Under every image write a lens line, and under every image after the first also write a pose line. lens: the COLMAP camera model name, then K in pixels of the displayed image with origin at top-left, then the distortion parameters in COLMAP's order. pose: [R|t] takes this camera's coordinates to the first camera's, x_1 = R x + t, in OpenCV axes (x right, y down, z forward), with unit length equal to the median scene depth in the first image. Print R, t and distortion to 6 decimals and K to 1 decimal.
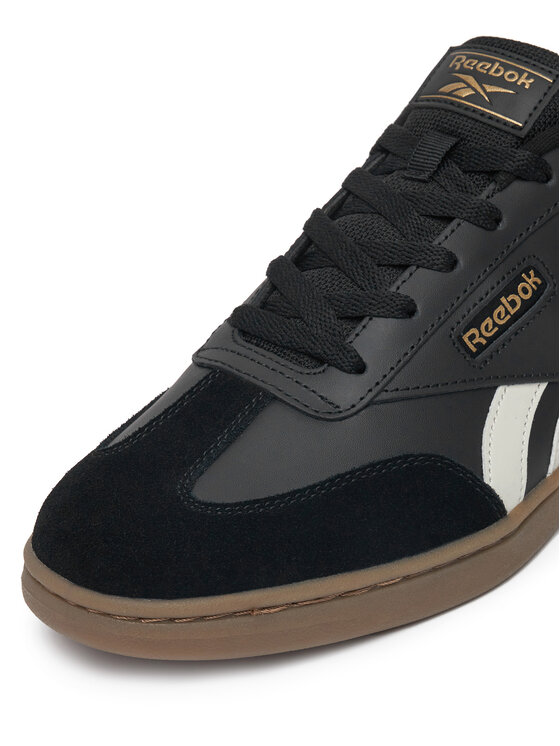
lens RADIAL K [[2019.4, 0, 280.0], [0, 2019.4, 373.0], [0, 0, 1]] dist [-0.074211, -0.766380]
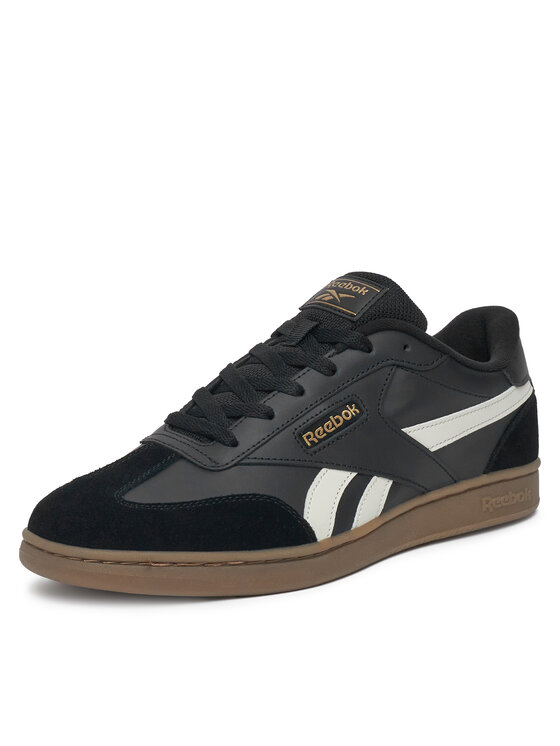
lens RADIAL K [[2096.1, 0, 280.0], [0, 2096.1, 373.0], [0, 0, 1]] dist [-0.064010, -0.169159]
pose [[0.996076, 0.076137, -0.045122, 0.144403], [-0.082547, 0.983101, -0.163394, 0.210629], [0.031919, 0.166477, 0.985529, -0.684259]]
